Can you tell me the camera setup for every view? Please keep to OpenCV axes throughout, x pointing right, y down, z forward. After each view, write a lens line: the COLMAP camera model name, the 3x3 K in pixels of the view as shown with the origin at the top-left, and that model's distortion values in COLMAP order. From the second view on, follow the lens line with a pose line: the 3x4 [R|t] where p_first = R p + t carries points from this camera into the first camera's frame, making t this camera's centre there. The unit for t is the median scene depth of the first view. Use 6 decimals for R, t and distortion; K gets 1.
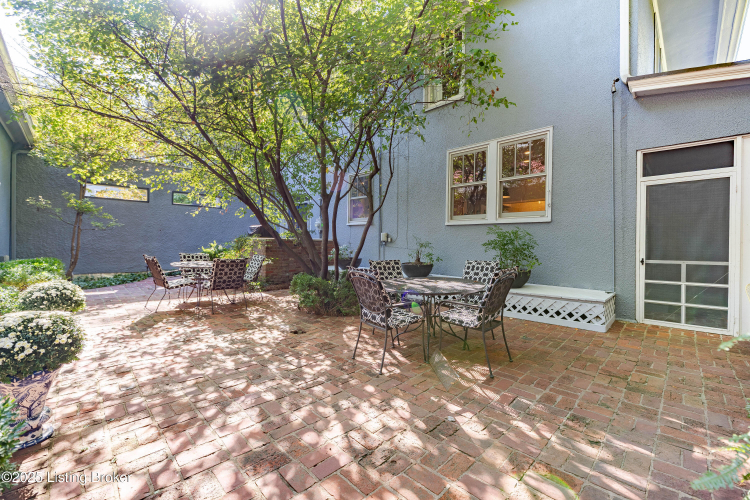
lens RADIAL K [[305.5, 0, 374.9], [0, 305.5, 243.9], [0, 0, 1]] dist [-0.009664, -0.000076]
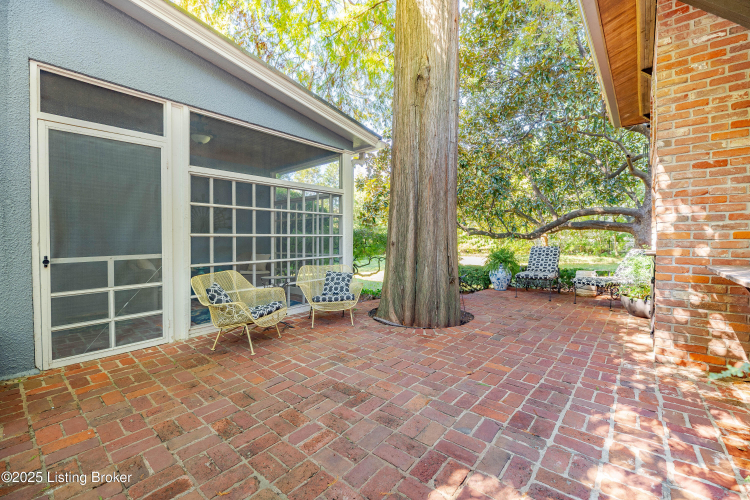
lens RADIAL K [[316.7, 0, 373.6], [0, 316.7, 244.3], [0, 0, 1]] dist [-0.012034, 0.000045]
pose [[-0.098335, -0.030625, 0.994682, 0.264059], [0.000309, 0.999525, 0.030805, 0.008607], [-0.995153, 0.003336, -0.098279, 0.486739]]
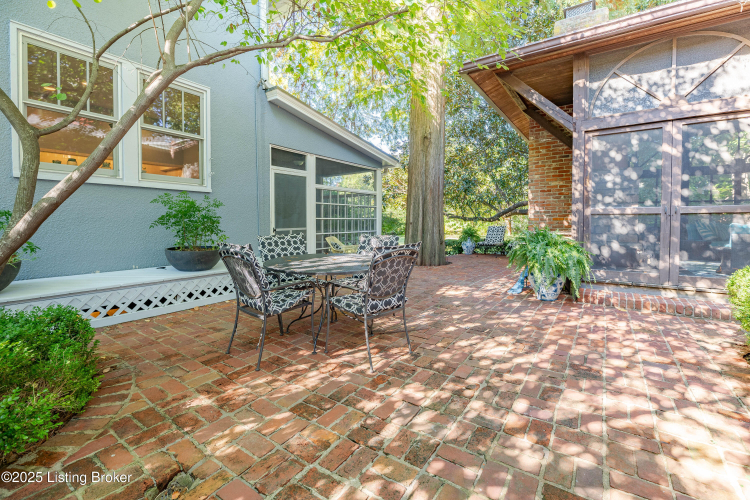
lens RADIAL K [[327.7, 0, 376.4], [0, 327.7, 231.6], [0, 0, 1]] dist [-0.009925, 0.000147]
pose [[-0.183397, -0.042115, 0.982136, -0.650556], [-0.001098, 0.999090, 0.042637, 0.003981], [-0.983038, 0.006741, -0.183277, 0.896303]]
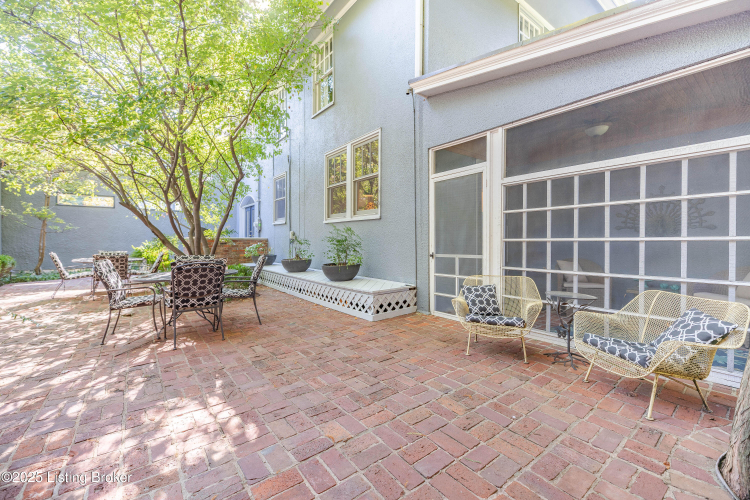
lens RADIAL K [[305.5, 0, 374.9], [0, 305.5, 243.9], [0, 0, 1]] dist [-0.009664, -0.000076]
pose [[0.992383, -0.009187, -0.122846, 0.885696], [0.009664, 0.999948, 0.003286, 0.014025], [0.122809, -0.004448, 0.992420, -0.066952]]
